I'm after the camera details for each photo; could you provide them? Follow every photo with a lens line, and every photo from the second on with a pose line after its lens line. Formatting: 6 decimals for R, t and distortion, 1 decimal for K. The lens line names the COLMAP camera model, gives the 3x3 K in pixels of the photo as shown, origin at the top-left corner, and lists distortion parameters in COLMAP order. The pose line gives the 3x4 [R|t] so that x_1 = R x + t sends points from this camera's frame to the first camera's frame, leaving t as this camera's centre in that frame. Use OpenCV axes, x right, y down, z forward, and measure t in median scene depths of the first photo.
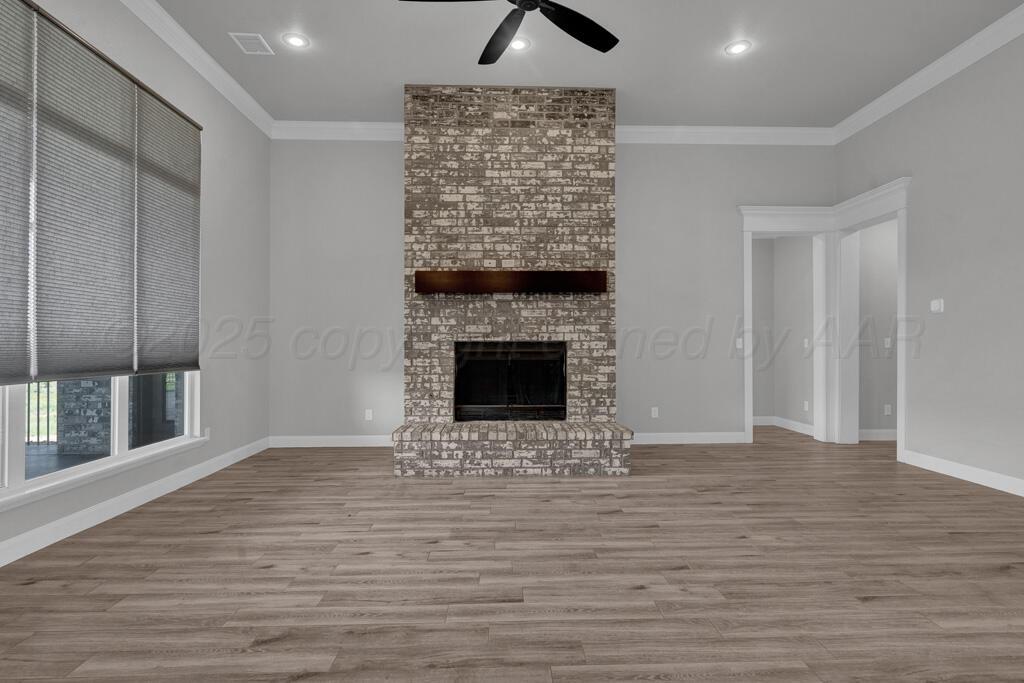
lens RADIAL K [[526.1, 0, 507.9], [0, 526.1, 342.1], [0, 0, 1]] dist [-0.000782, 0.001415]
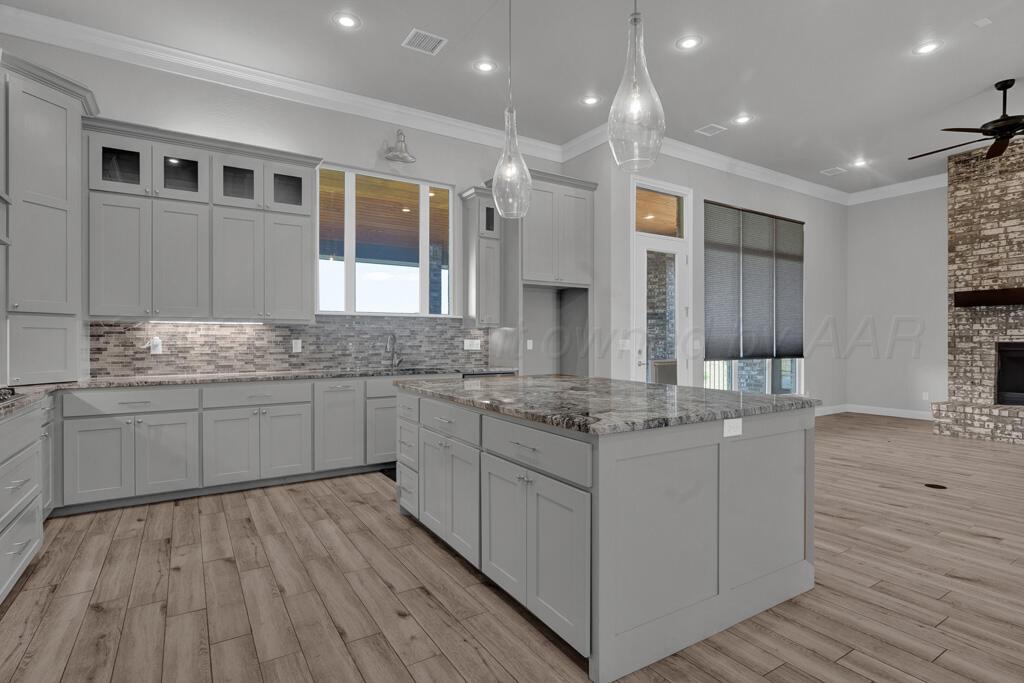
lens RADIAL K [[526.1, 0, 529.2], [0, 526.1, 340.0], [0, 0, 1]] dist [-0.000782, 0.001415]
pose [[0.546020, 0.000151, -0.837772, 0.359261], [0.005634, 0.999977, 0.003853, -0.018047], [0.837753, -0.006824, 0.546006, -0.675491]]
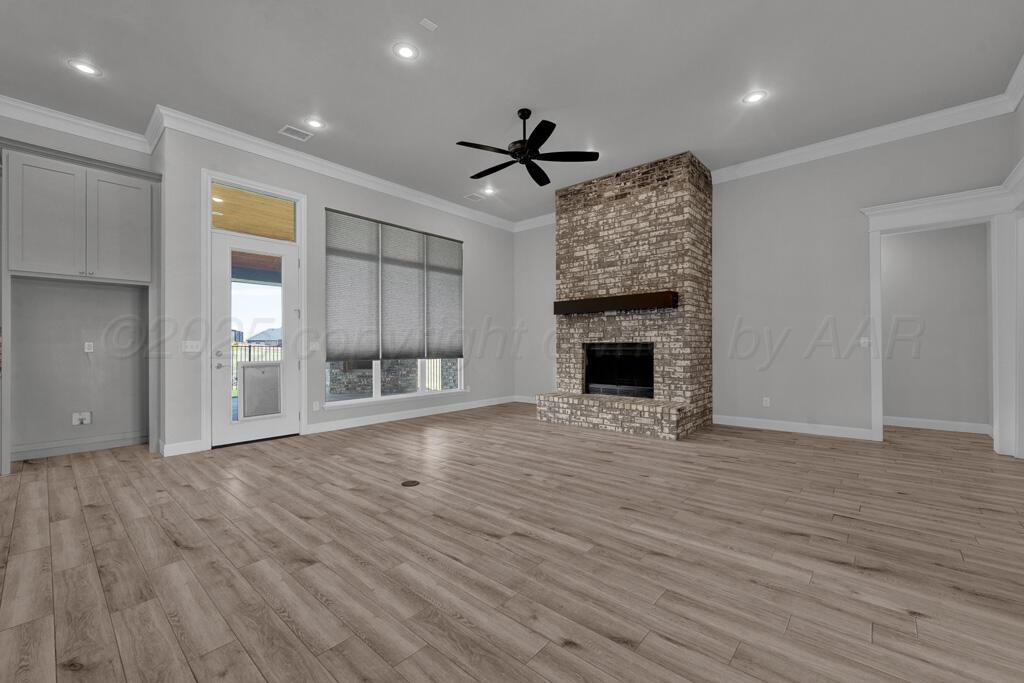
lens RADIAL K [[404.0, 0, 516.4], [0, 404.0, 343.5], [0, 0, 1]] dist [0.000476, -0.000941]
pose [[0.743708, -0.006730, -0.668470, 0.571902], [0.008448, 0.999964, -0.000668, -0.000846], [0.668451, -0.005151, 0.743738, -0.047449]]
